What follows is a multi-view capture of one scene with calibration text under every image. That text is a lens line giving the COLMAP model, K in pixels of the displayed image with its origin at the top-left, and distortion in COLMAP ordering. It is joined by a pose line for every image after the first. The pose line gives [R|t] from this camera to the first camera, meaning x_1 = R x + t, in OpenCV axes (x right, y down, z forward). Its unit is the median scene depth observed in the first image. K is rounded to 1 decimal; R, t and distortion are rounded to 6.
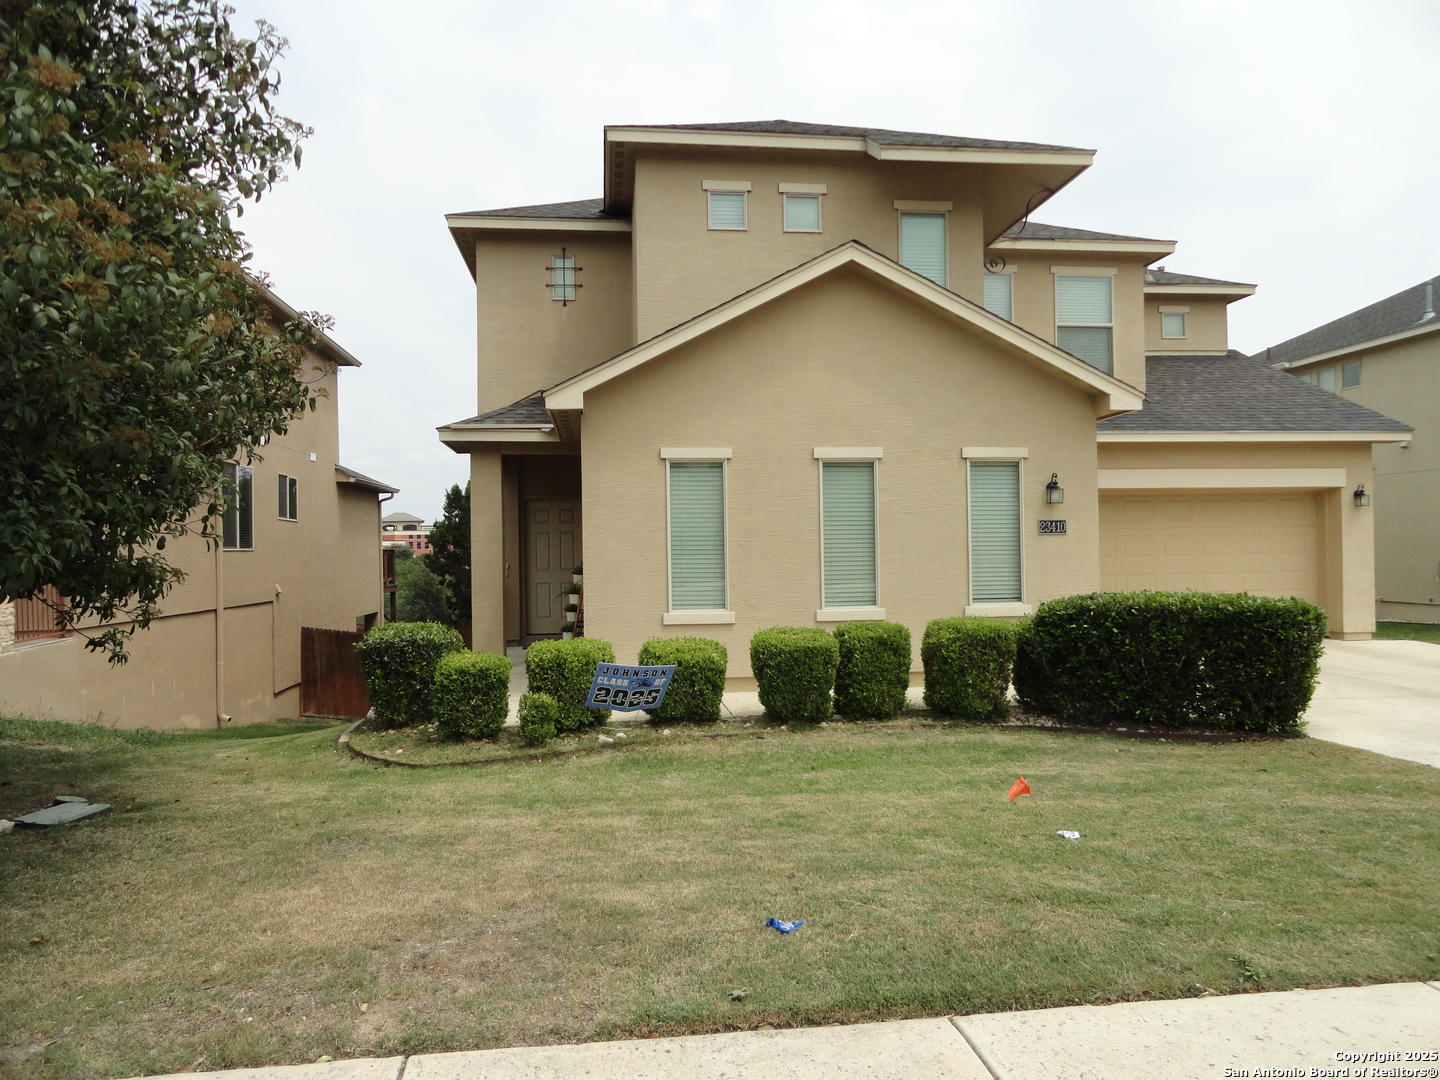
lens RADIAL K [[1002.2, 0, 713.7], [0, 1002.2, 527.0], [0, 0, 1]] dist [-0.001313, 0.038791]
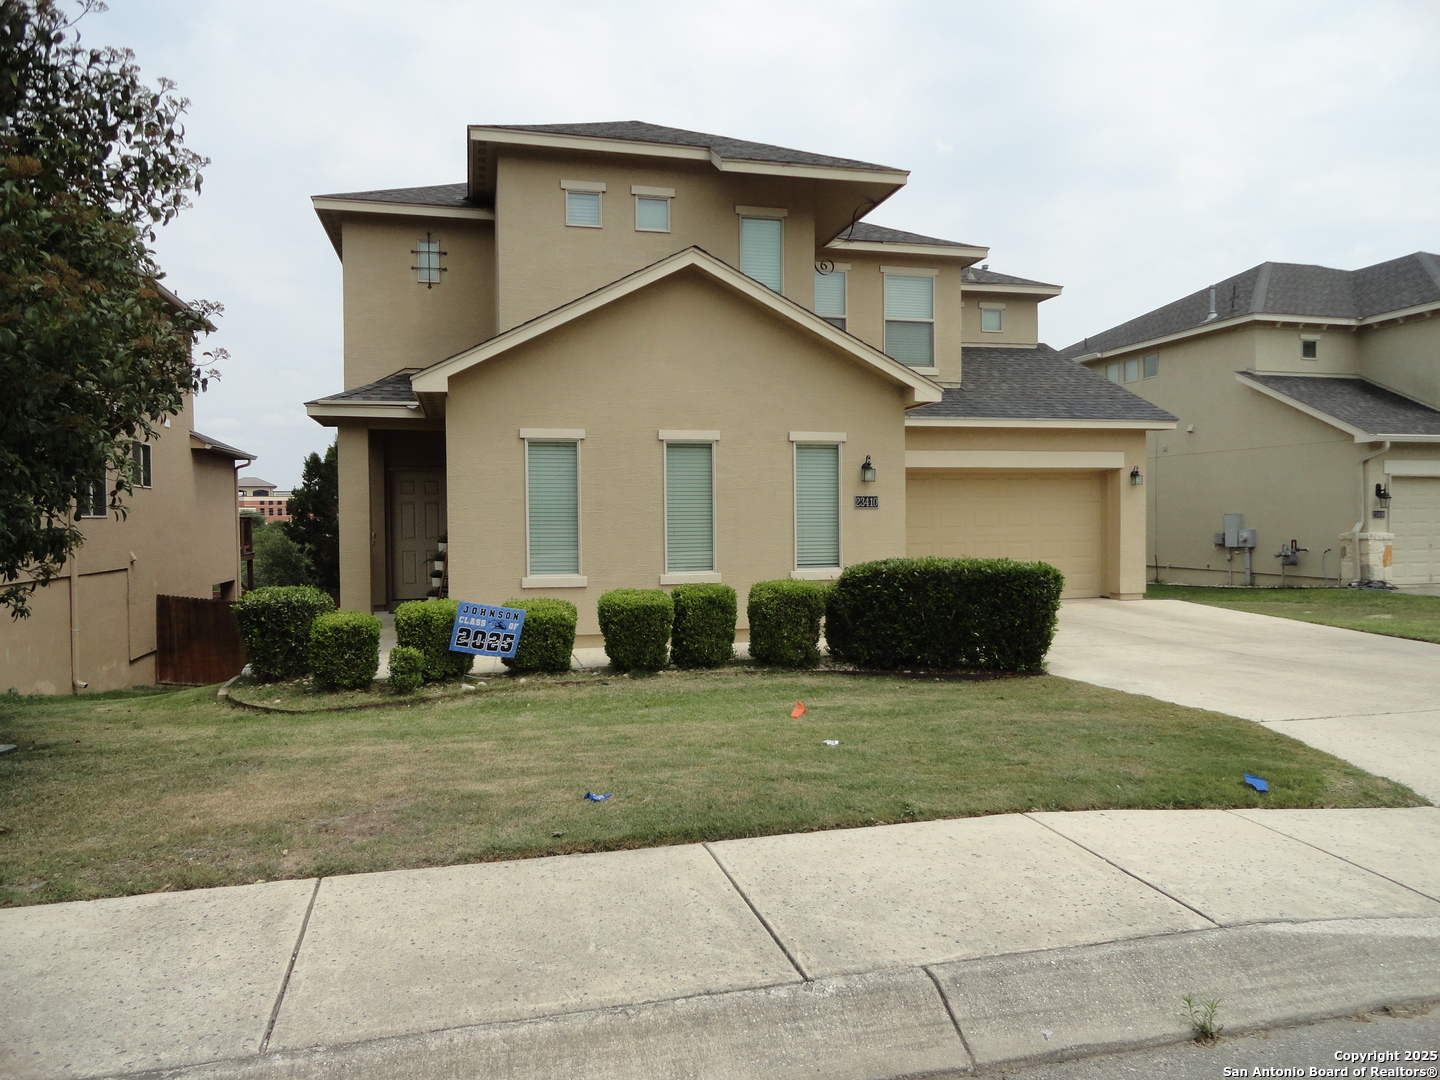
lens RADIAL K [[1002.2, 0, 713.7], [0, 1002.2, 527.0], [0, 0, 1]] dist [-0.001313, 0.038791]
pose [[0.991611, 0.004004, 0.129193, 0.019484], [-0.008027, 0.999498, 0.030636, -0.006471], [-0.129006, -0.031416, 0.991146, -0.146020]]
